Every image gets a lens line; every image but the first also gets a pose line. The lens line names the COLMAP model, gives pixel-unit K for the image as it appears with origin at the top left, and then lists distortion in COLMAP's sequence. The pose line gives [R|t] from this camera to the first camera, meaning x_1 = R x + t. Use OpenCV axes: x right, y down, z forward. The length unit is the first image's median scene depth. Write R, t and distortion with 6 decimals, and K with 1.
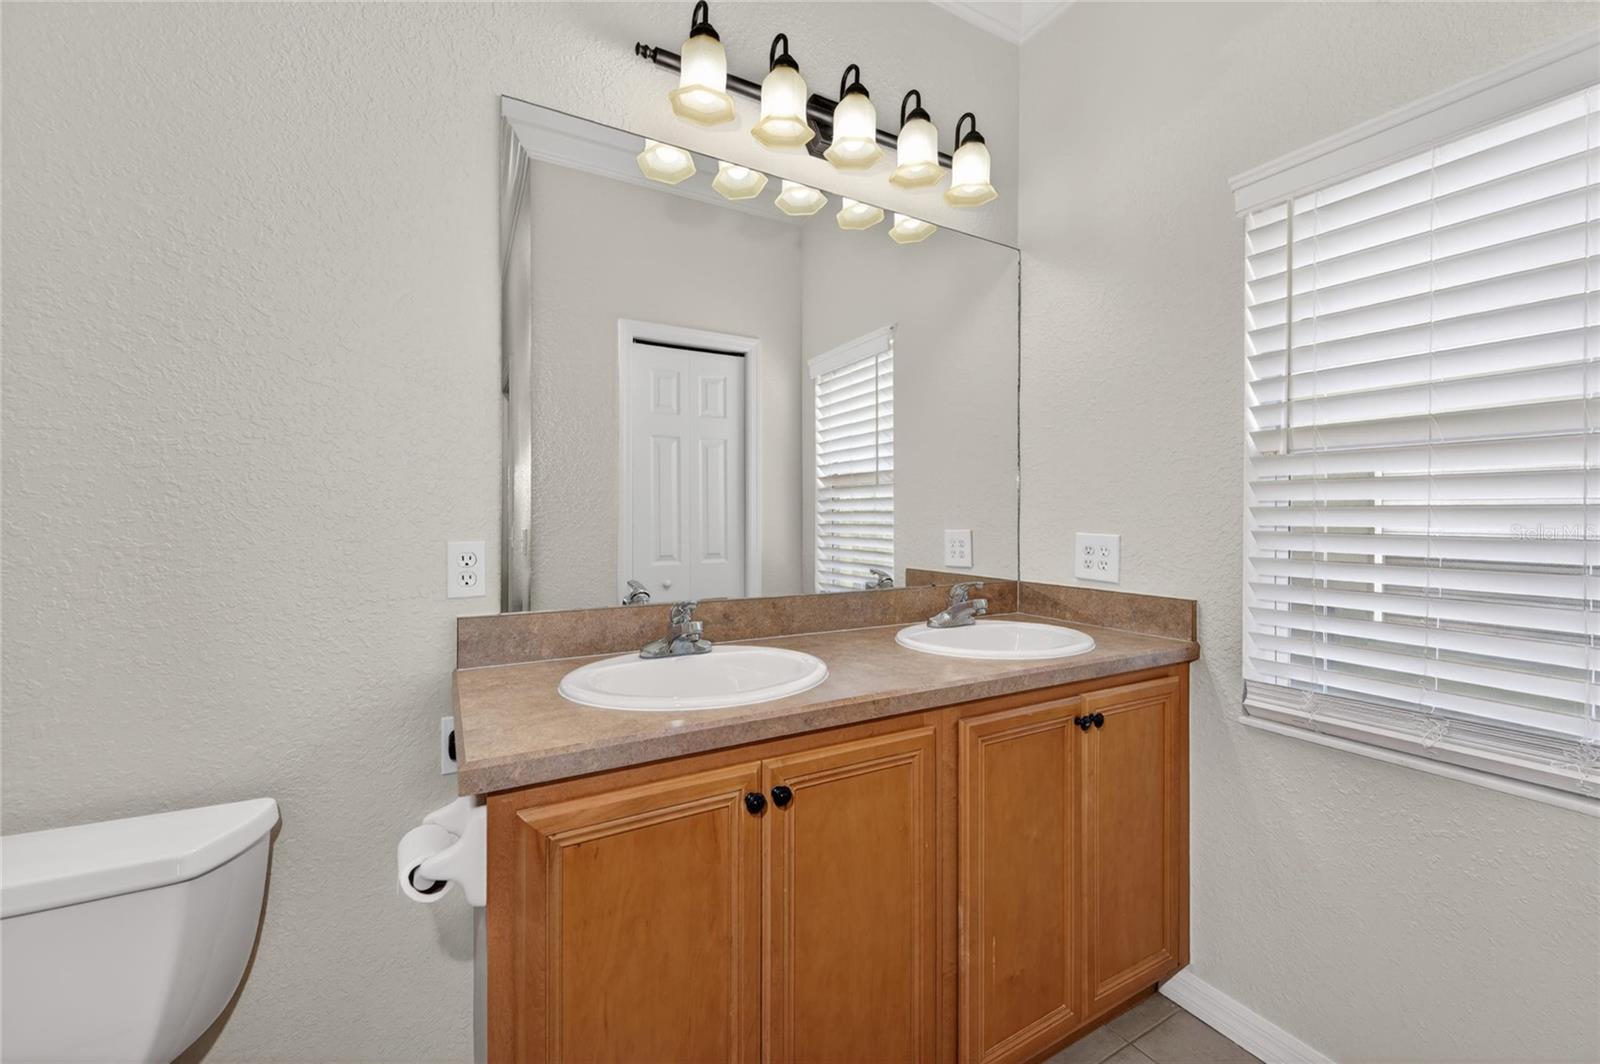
lens RADIAL K [[702.8, 0, 796.4], [0, 702.8, 523.6], [0, 0, 1]] dist [0.000486, -0.000228]
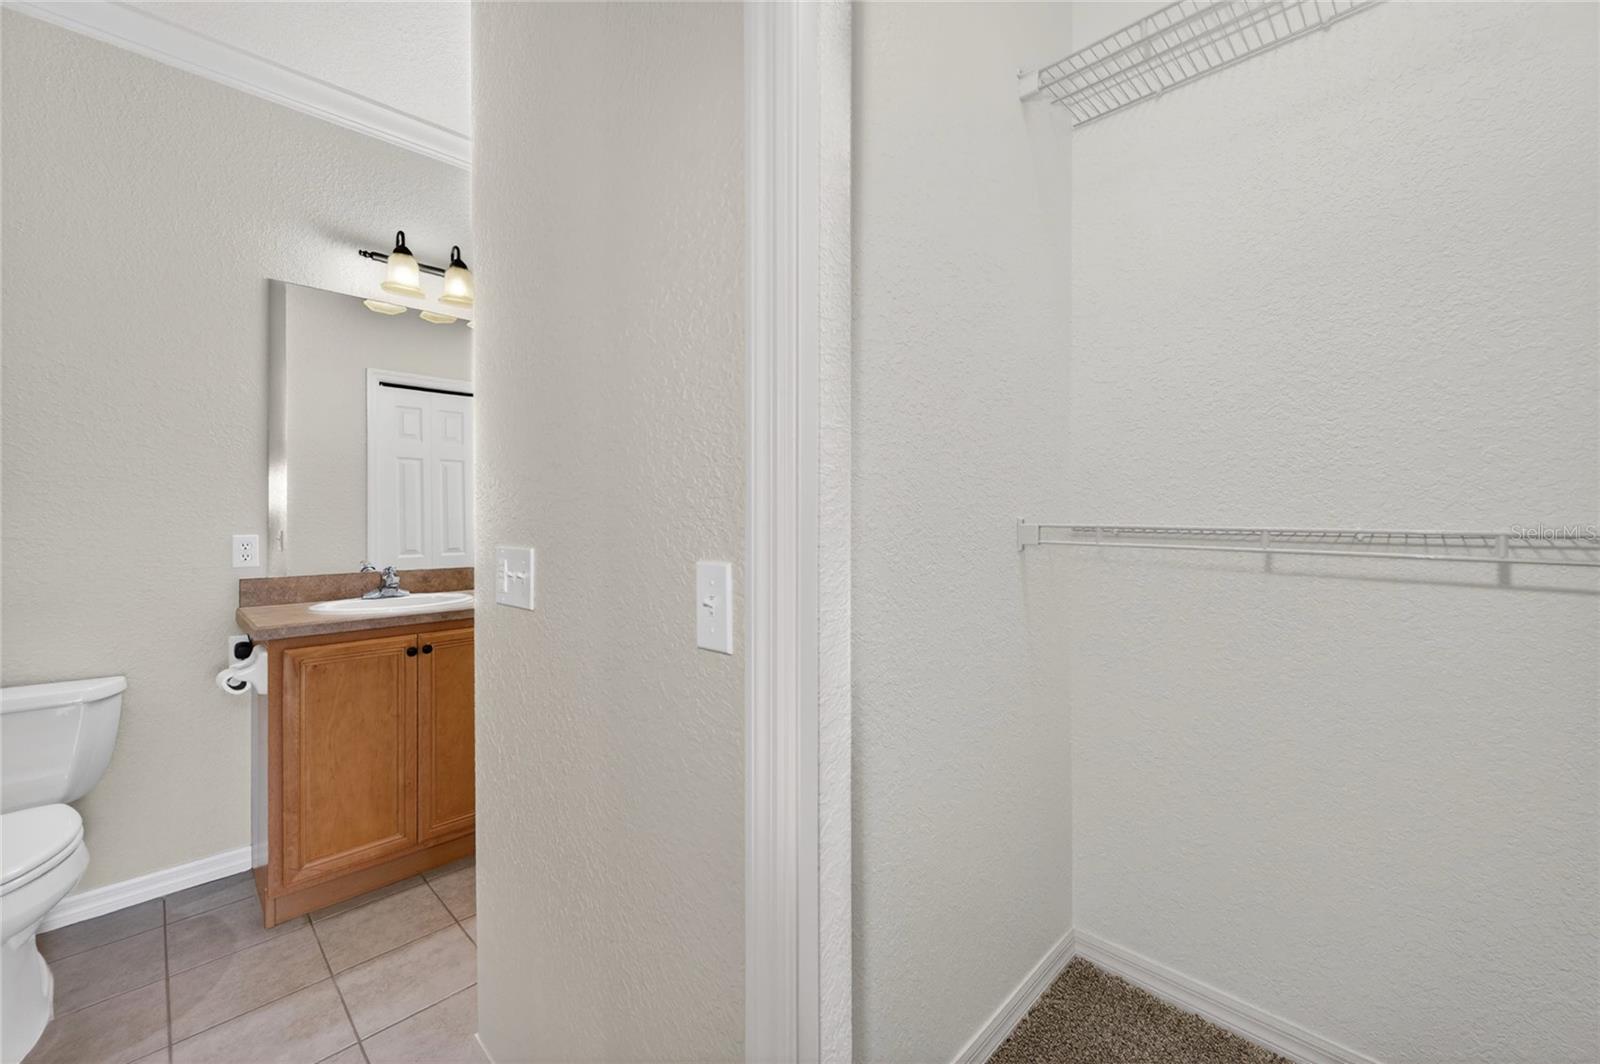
lens RADIAL K [[637.1, 0, 800.4], [0, 637.1, 520.0], [0, 0, 1]] dist [-0.016618, -0.000393]
pose [[0.947883, -0.007909, 0.318522, 0.345302], [0.010476, 0.999925, -0.006347, 0.012479], [-0.318448, 0.009353, 0.947894, -0.931994]]
